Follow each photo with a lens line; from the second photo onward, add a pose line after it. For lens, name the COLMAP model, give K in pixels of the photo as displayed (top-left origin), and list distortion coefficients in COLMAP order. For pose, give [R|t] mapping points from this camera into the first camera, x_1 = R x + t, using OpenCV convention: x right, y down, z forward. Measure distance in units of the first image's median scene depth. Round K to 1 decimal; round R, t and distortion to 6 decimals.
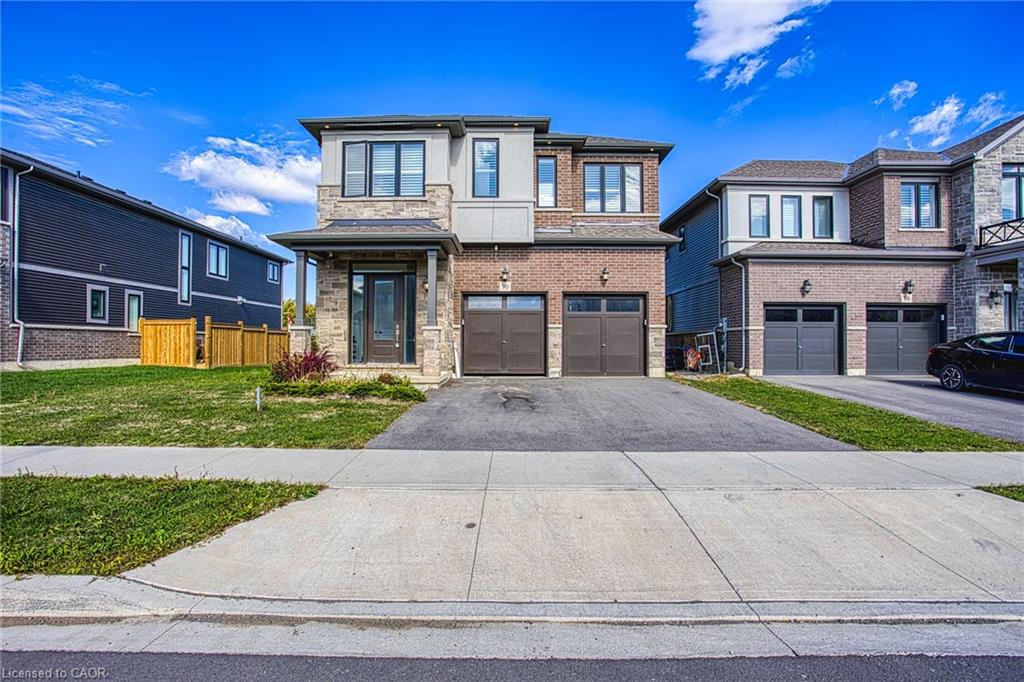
lens RADIAL K [[498.2, 0, 509.5], [0, 498.2, 341.1], [0, 0, 1]] dist [-0.052993, 0.020228]
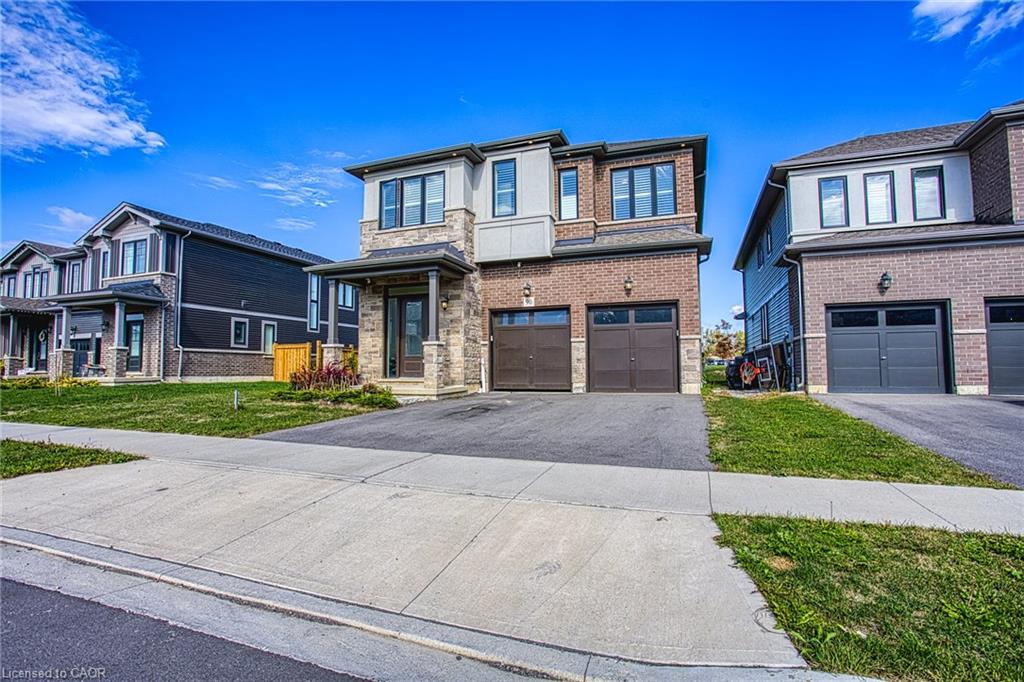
lens RADIAL K [[498.2, 0, 502.3], [0, 498.2, 340.7], [0, 0, 1]] dist [-0.052993, 0.020228]
pose [[0.936573, -0.025691, -0.349529, 0.290202], [0.007959, 0.998611, -0.052076, 0.020531], [0.350381, 0.045991, 0.935477, 0.044295]]
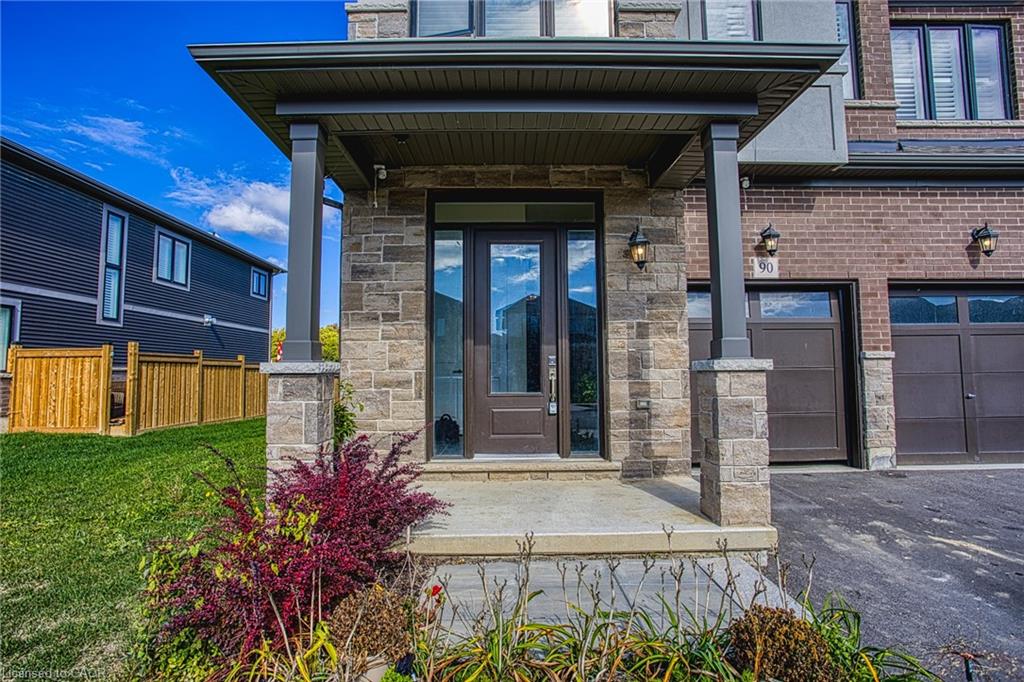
lens RADIAL K [[498.2, 0, 513.7], [0, 498.2, 339.5], [0, 0, 1]] dist [-0.052993, 0.020228]
pose [[0.999793, -0.008468, 0.018495, -0.243596], [0.009576, 0.998114, -0.060639, -0.020115], [-0.017946, 0.060803, 0.997988, 0.565870]]
